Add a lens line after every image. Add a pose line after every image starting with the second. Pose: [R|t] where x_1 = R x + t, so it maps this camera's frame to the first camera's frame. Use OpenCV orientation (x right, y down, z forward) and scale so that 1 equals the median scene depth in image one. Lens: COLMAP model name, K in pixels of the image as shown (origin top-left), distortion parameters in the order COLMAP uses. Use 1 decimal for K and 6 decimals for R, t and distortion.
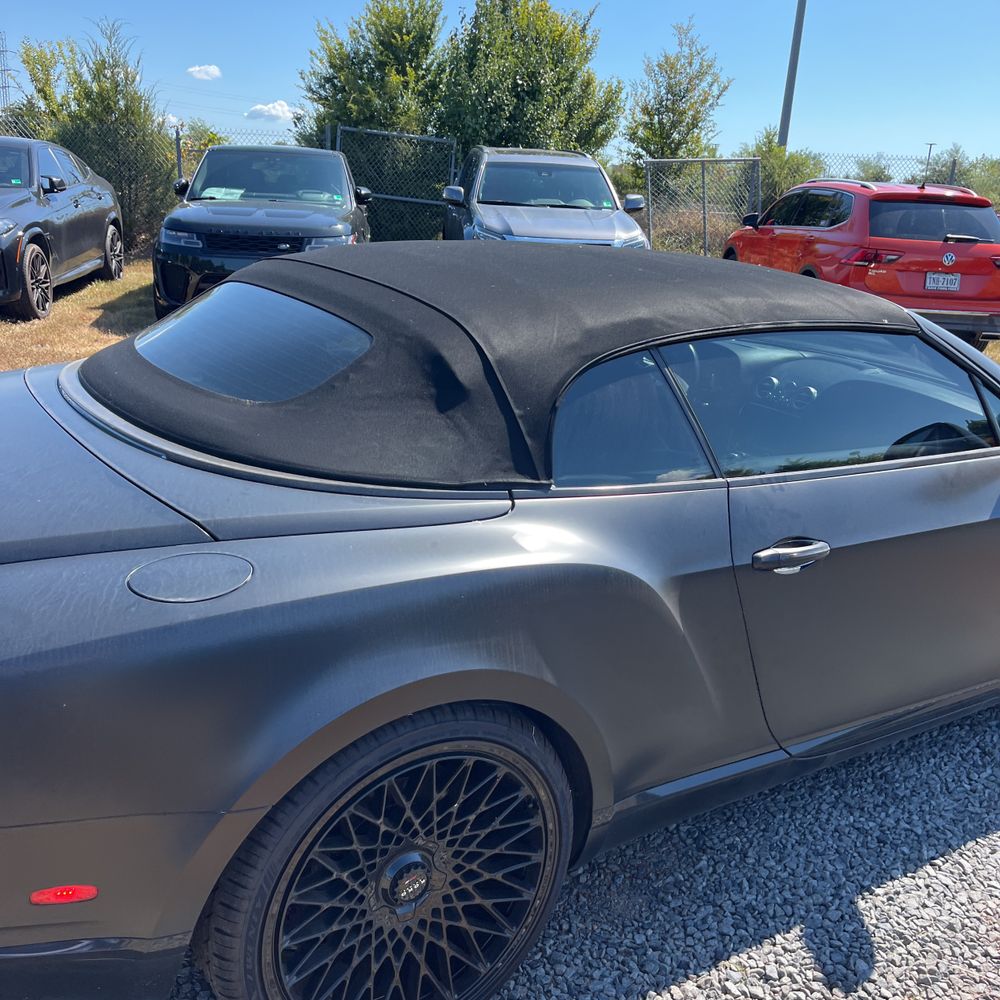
lens RADIAL K [[1017.5, 0, 485.5], [0, 1017.5, 482.9], [0, 0, 1]] dist [0.032876, -0.036055]
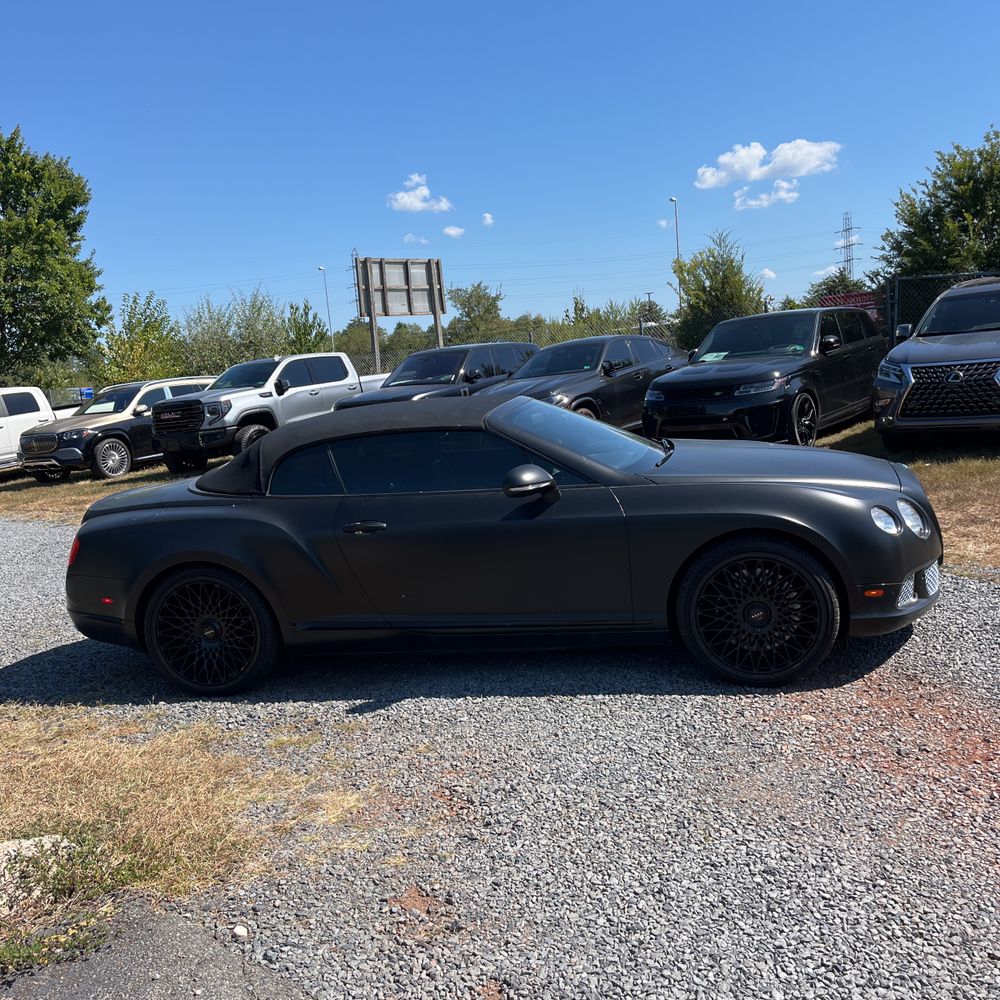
lens RADIAL K [[1019.8, 0, 497.0], [0, 1019.8, 456.9], [0, 0, 1]] dist [0.044112, -0.051386]
pose [[0.718297, -0.051548, -0.693825, 0.389565], [-0.065822, 0.987743, -0.141529, 0.040504], [0.692616, 0.147329, 0.706100, -0.083165]]
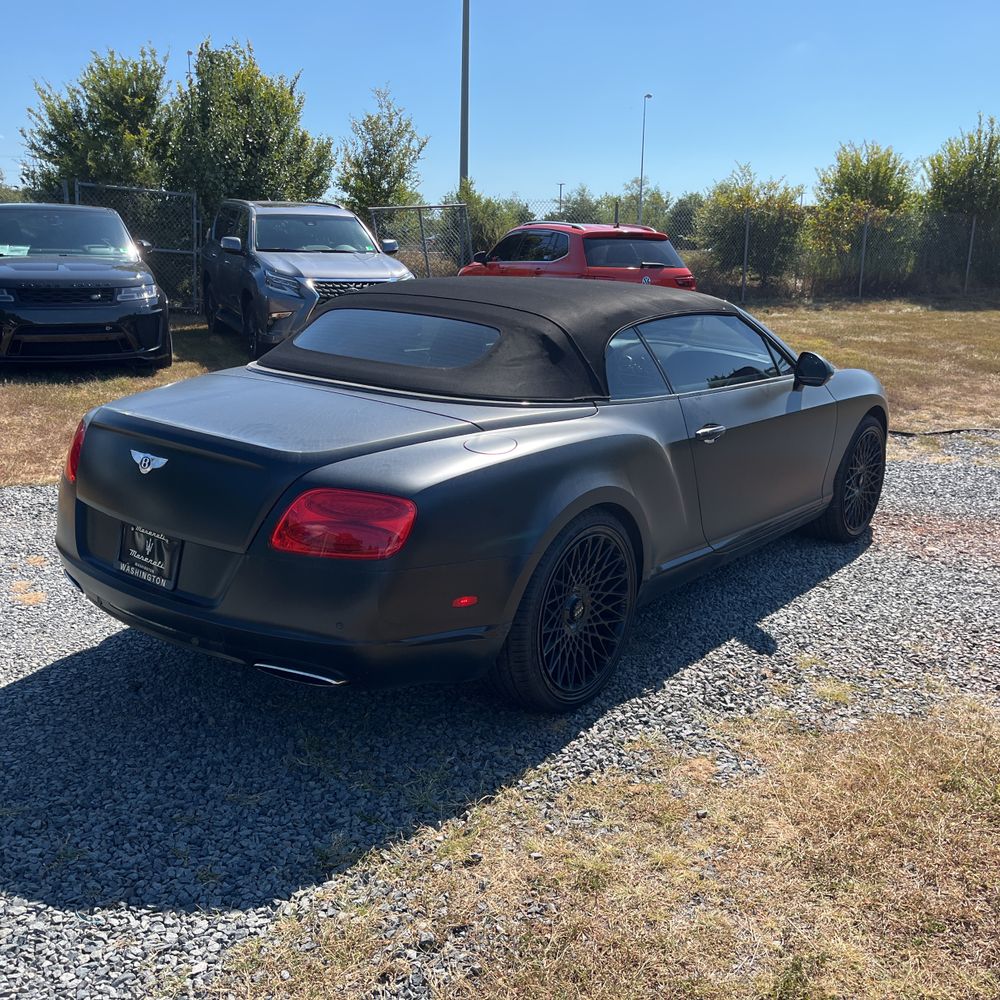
lens RADIAL K [[1019.8, 0, 497.0], [0, 1019.8, 456.9], [0, 0, 1]] dist [0.044112, -0.051386]
pose [[0.944264, -0.100158, 0.313583, -0.119888], [0.119396, 0.991928, -0.042708, 0.027006], [-0.306774, 0.077768, 0.948600, -0.118154]]
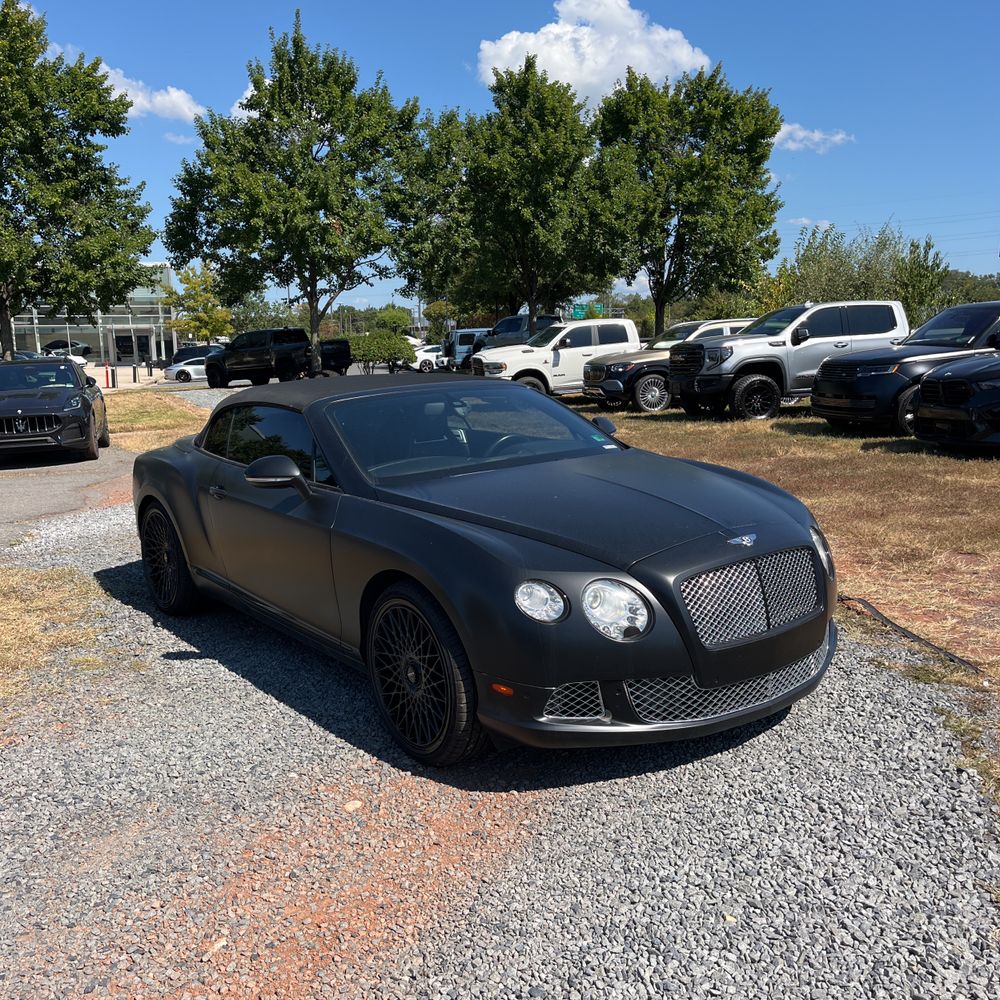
lens RADIAL K [[1029.9, 0, 480.9], [0, 1029.9, 483.8], [0, 0, 1]] dist [0.006751, -0.036663]
pose [[0.063930, 0.087421, -0.994118, 0.511603], [-0.243914, 0.967312, 0.069378, -0.050107], [0.967687, 0.238044, 0.083163, 0.254993]]
